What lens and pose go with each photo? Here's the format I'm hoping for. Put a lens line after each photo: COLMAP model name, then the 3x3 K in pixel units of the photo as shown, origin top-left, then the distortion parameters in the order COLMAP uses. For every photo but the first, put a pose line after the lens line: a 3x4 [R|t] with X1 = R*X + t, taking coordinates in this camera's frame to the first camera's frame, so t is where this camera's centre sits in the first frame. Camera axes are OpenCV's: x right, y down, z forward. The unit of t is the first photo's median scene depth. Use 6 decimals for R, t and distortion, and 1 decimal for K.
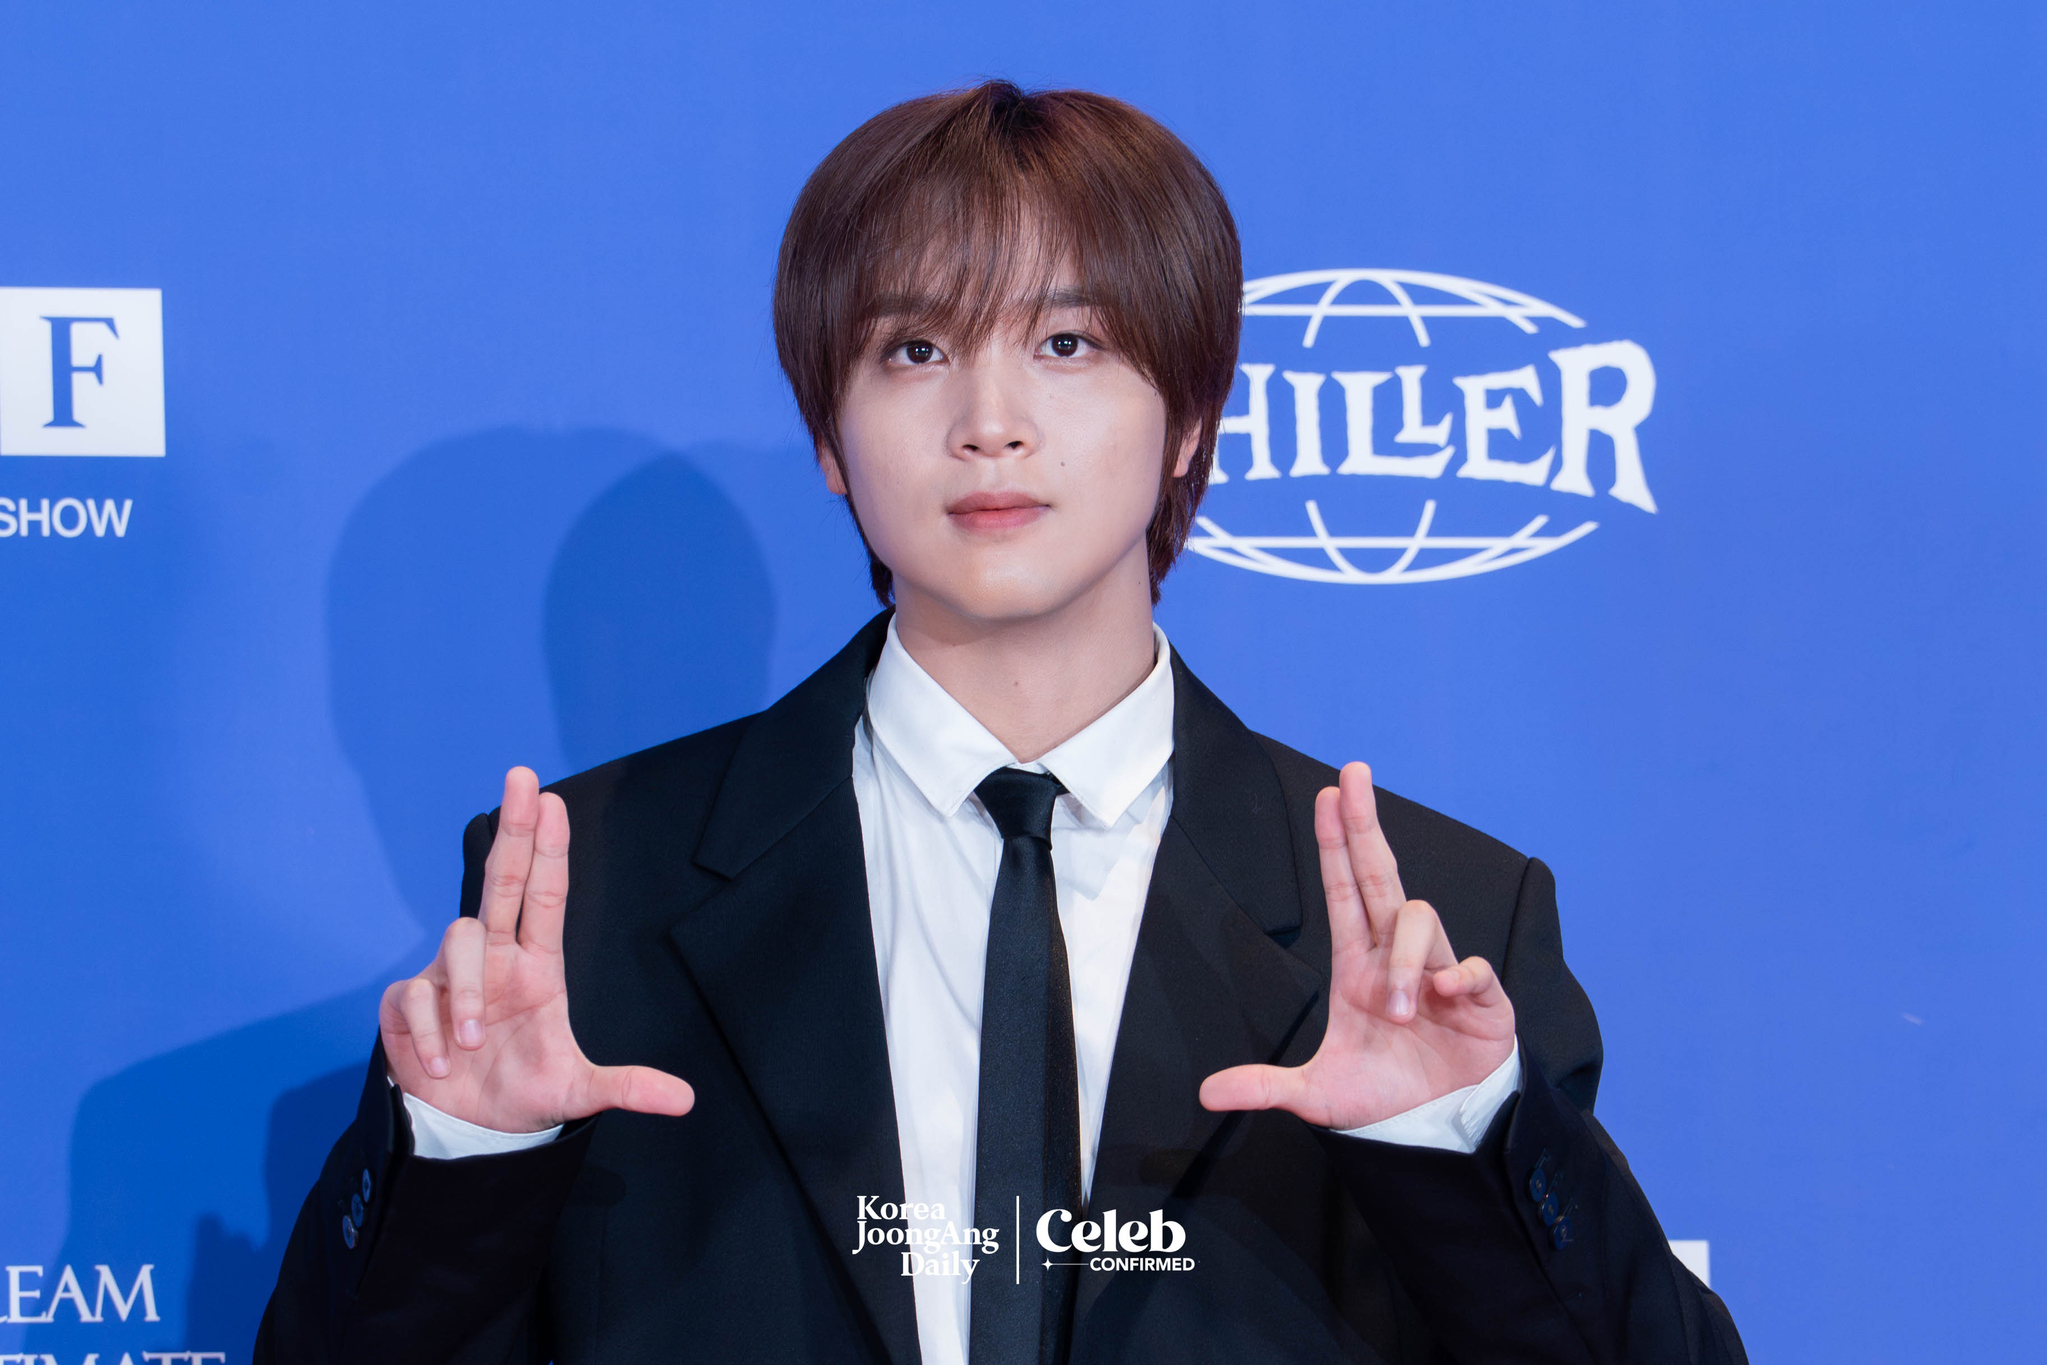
lens RADIAL K [[12346.9, 0, 1122.0], [0, 12346.9, 809.0], [0, 0, 1]] dist [0.838383, 0.000000]
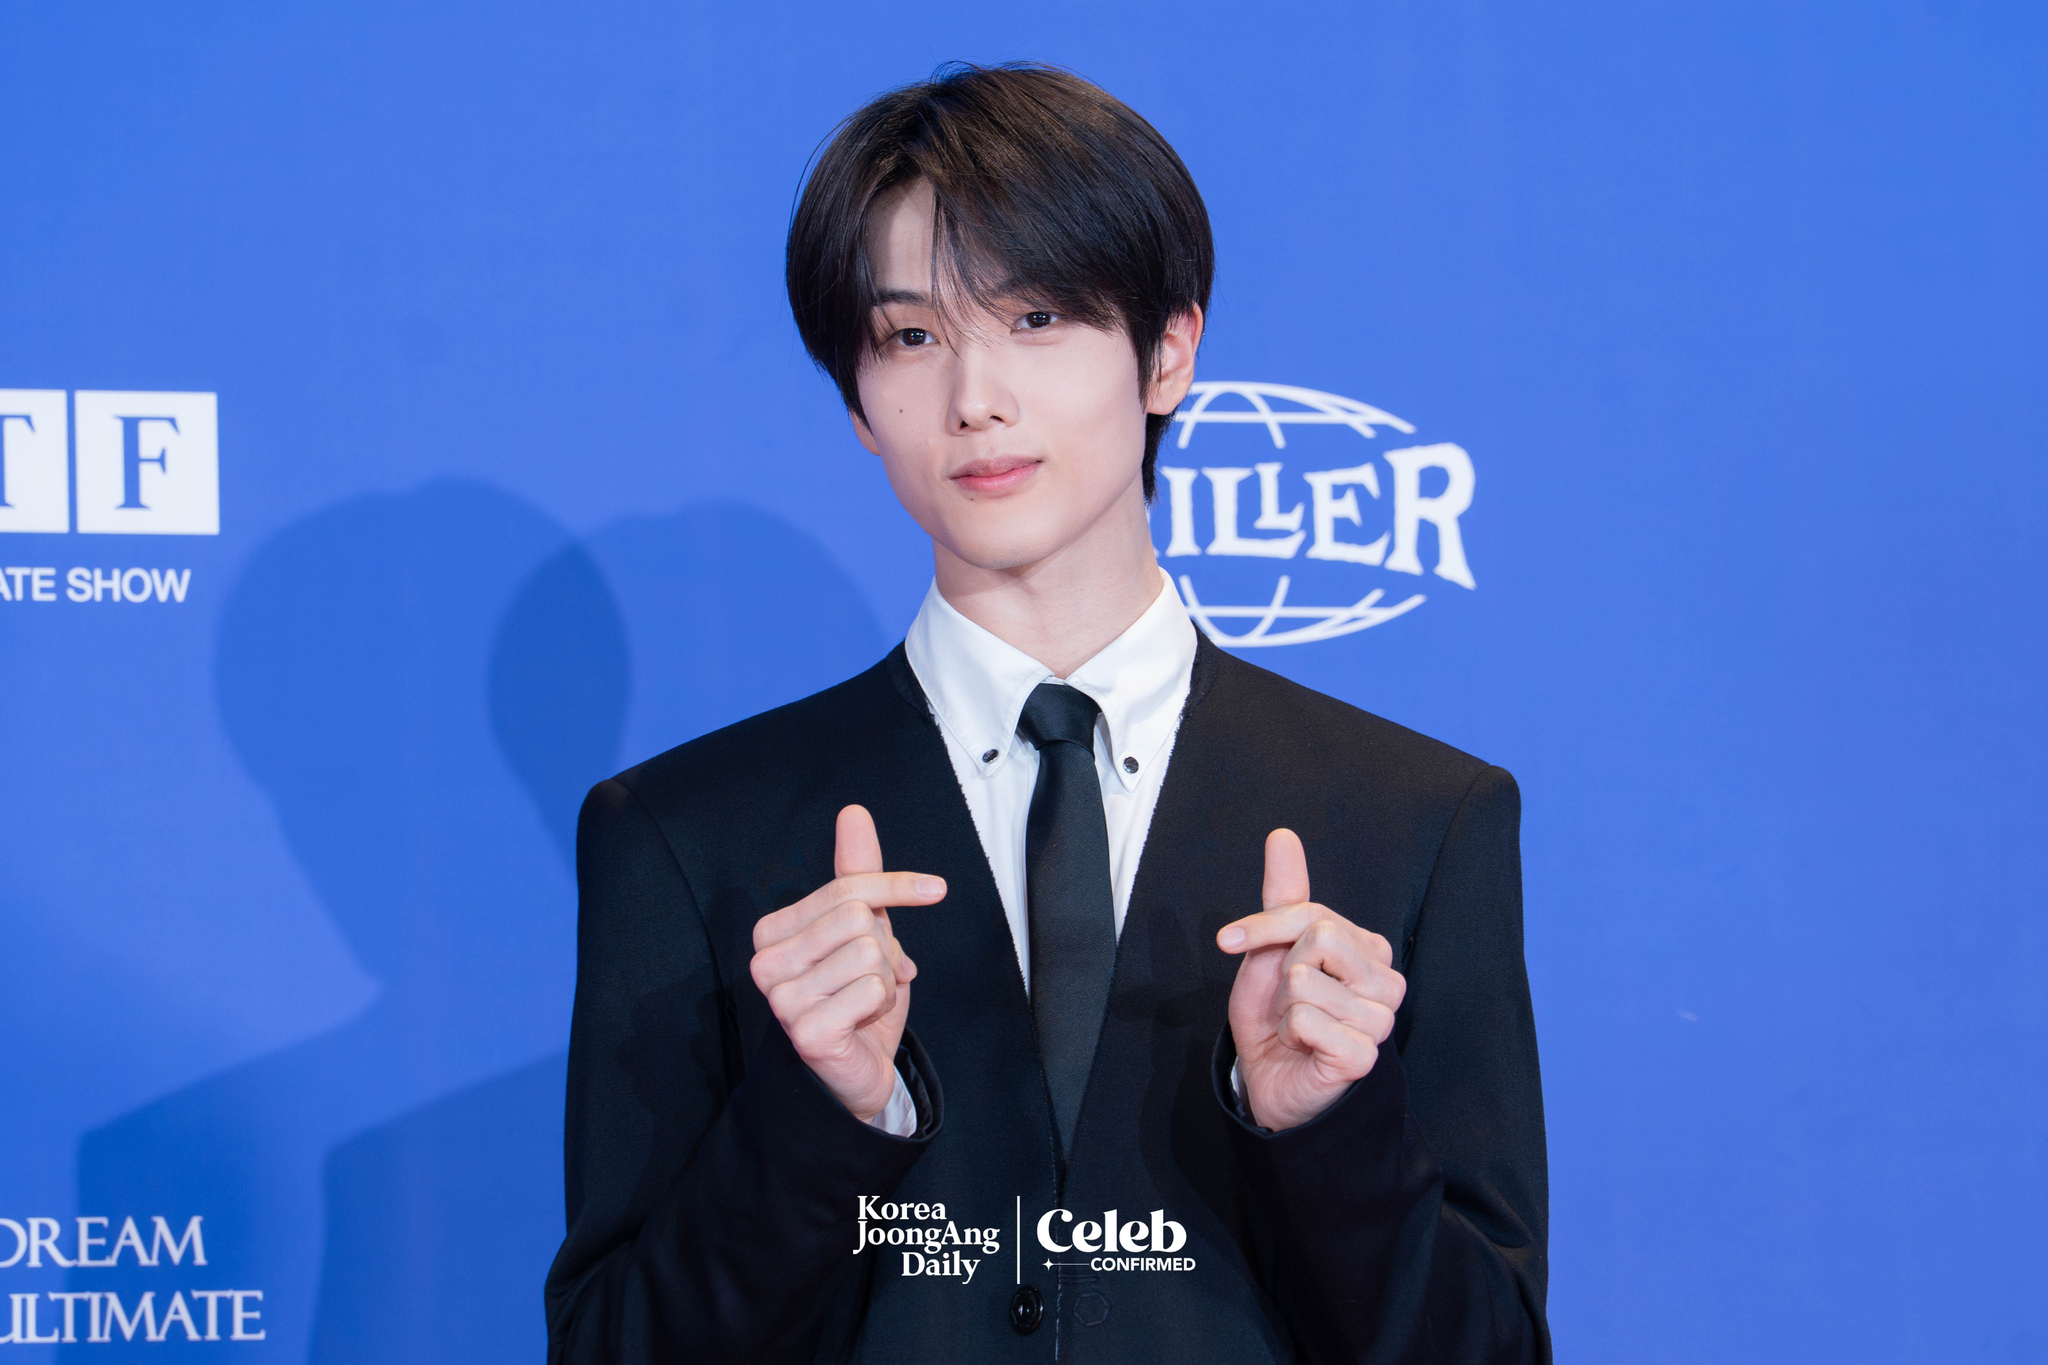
lens RADIAL K [[12937.9, 0, 1090.0], [0, 12937.9, 683.3], [0, 0, 1]] dist [1.218175, 0.000000]
pose [[0.999865, 0.005875, 0.015342, -0.012792], [-0.005577, 0.999797, -0.019377, 0.009508], [-0.015453, 0.019289, 0.999695, -0.243976]]
